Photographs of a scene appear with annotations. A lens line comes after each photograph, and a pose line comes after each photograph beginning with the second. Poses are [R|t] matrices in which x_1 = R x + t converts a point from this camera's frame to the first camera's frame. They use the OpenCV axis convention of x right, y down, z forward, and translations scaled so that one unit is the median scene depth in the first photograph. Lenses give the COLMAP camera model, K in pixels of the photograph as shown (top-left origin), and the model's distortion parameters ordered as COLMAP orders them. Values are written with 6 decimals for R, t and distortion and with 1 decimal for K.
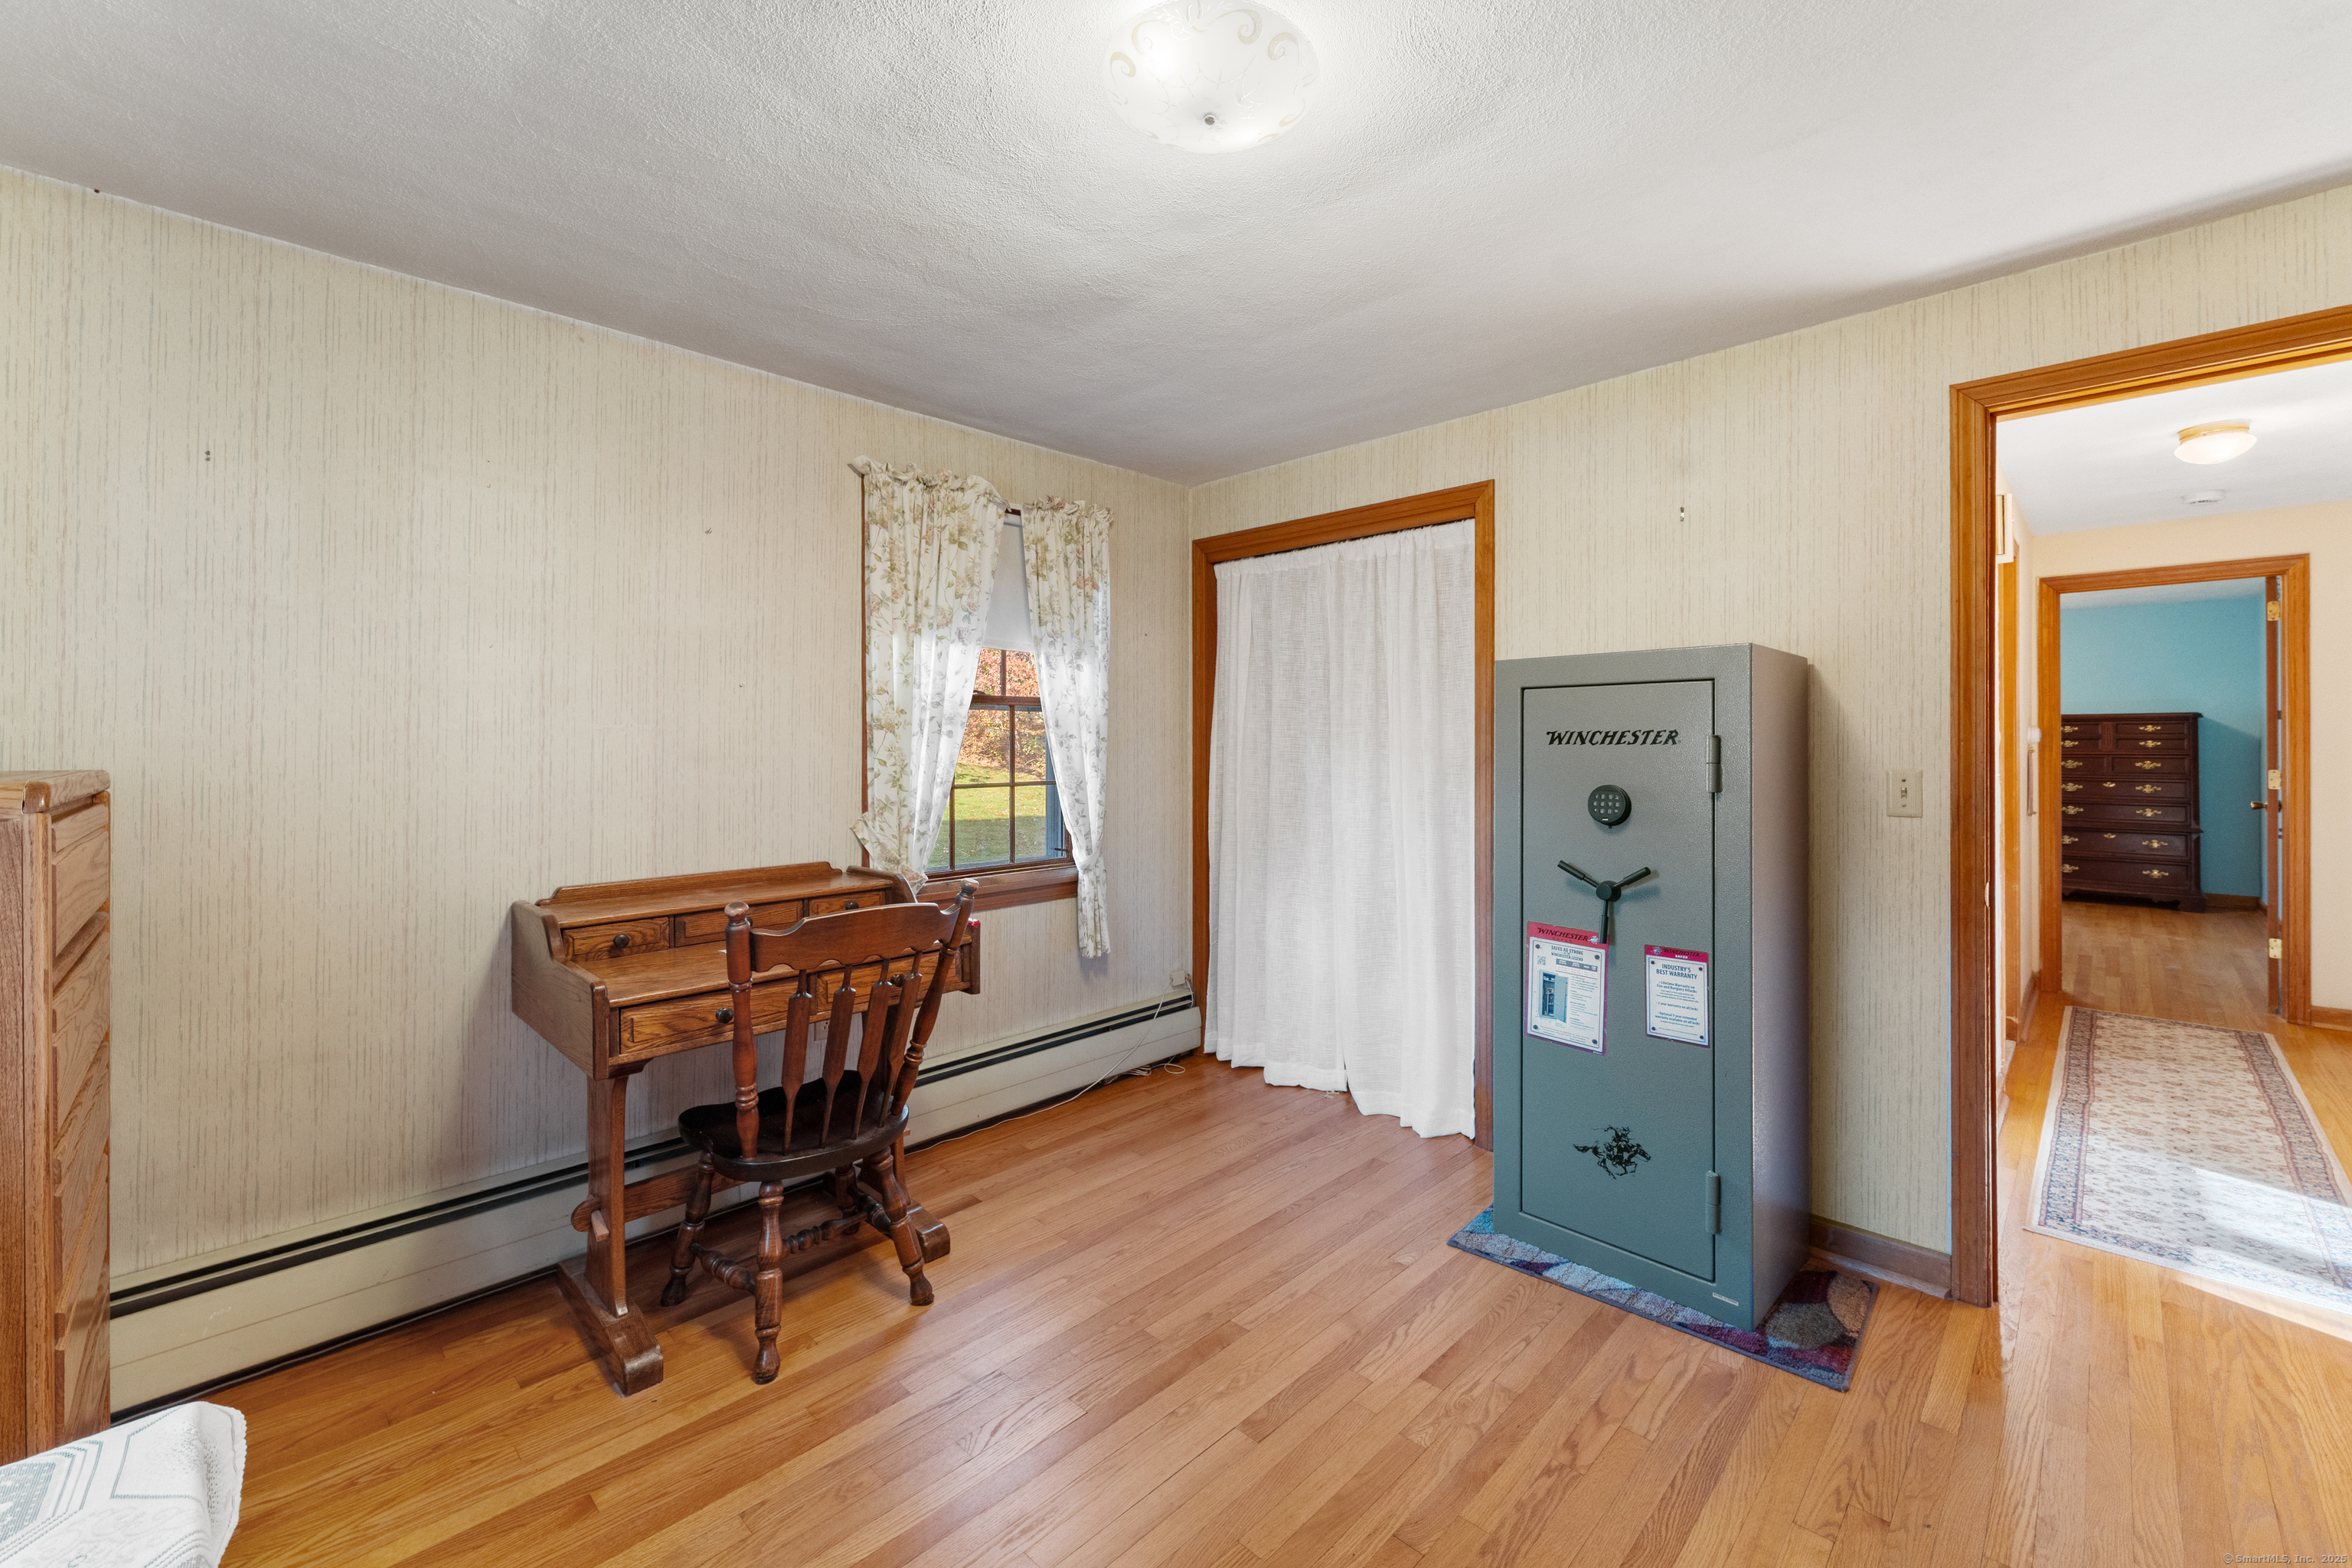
lens RADIAL K [[953.3, 0, 1178.4], [0, 953.3, 748.3], [0, 0, 1]] dist [-0.003791, -0.000061]
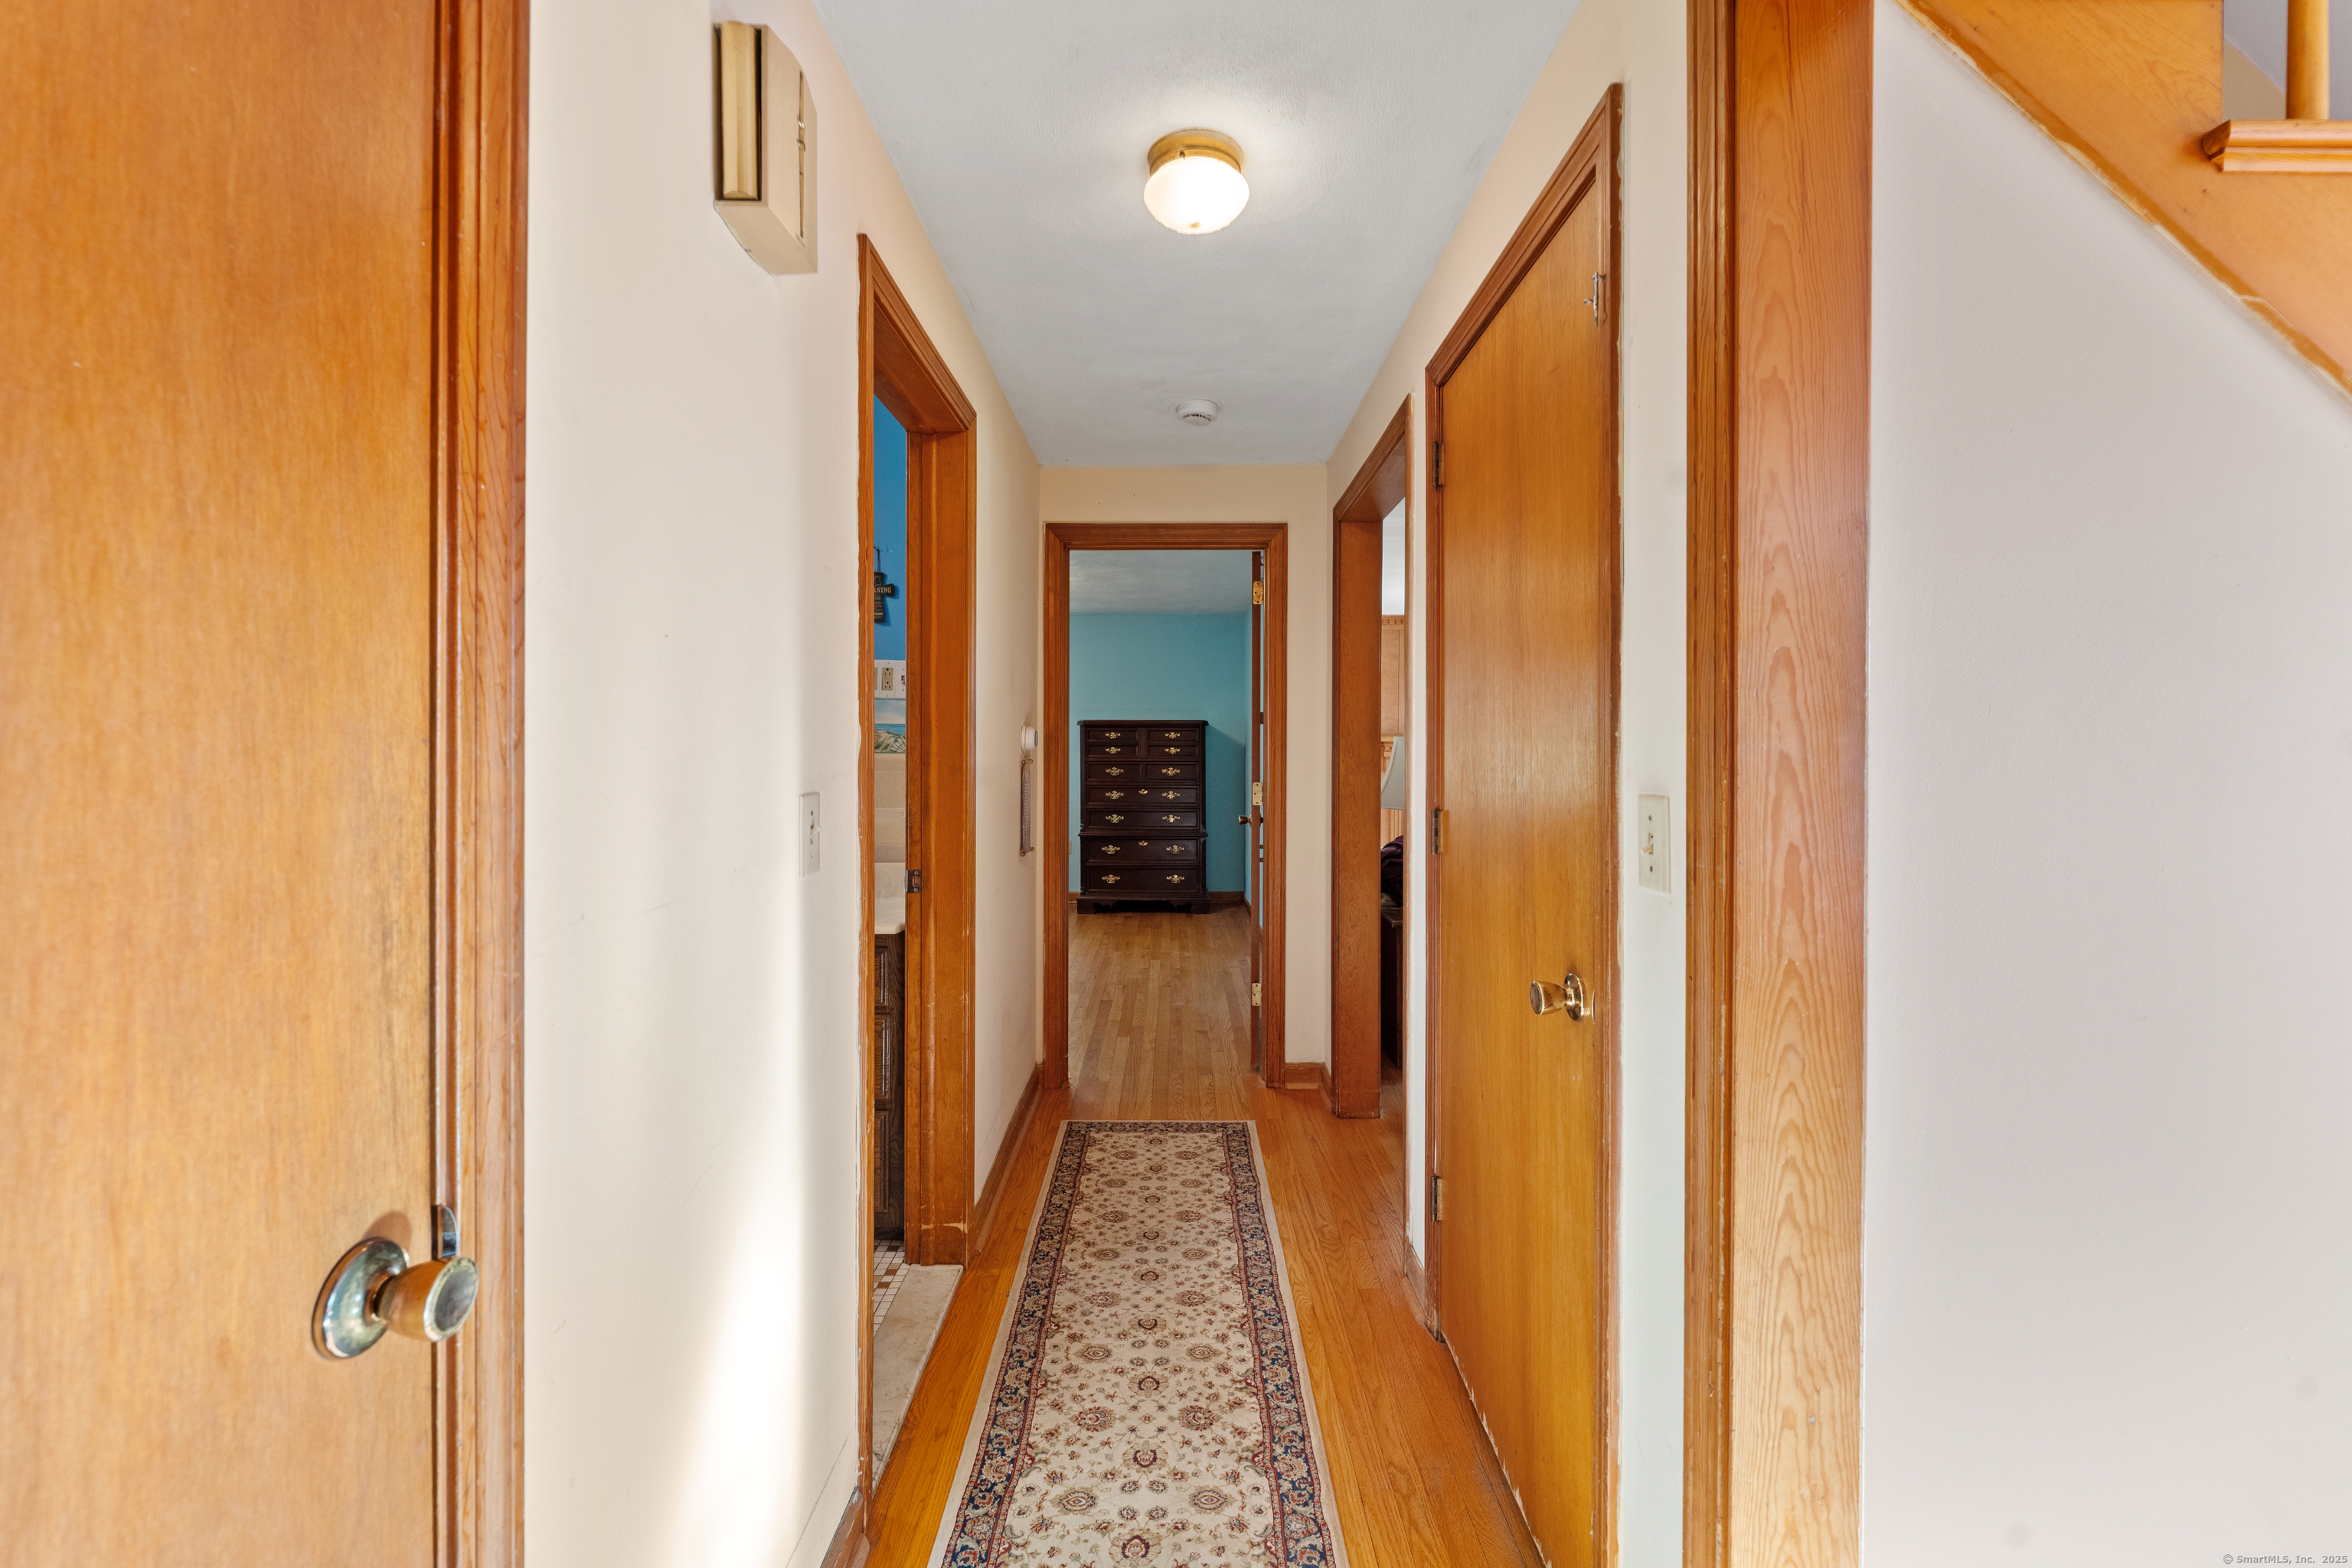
lens RADIAL K [[948.0, 0, 1176.0], [0, 948.0, 766.1], [0, 0, 1]] dist [-0.000454, 0.000123]
pose [[0.711080, -0.006887, 0.703078, 0.465281], [-0.005037, 0.999876, 0.014888, -0.005030], [-0.703093, -0.014128, 0.710957, 0.410591]]
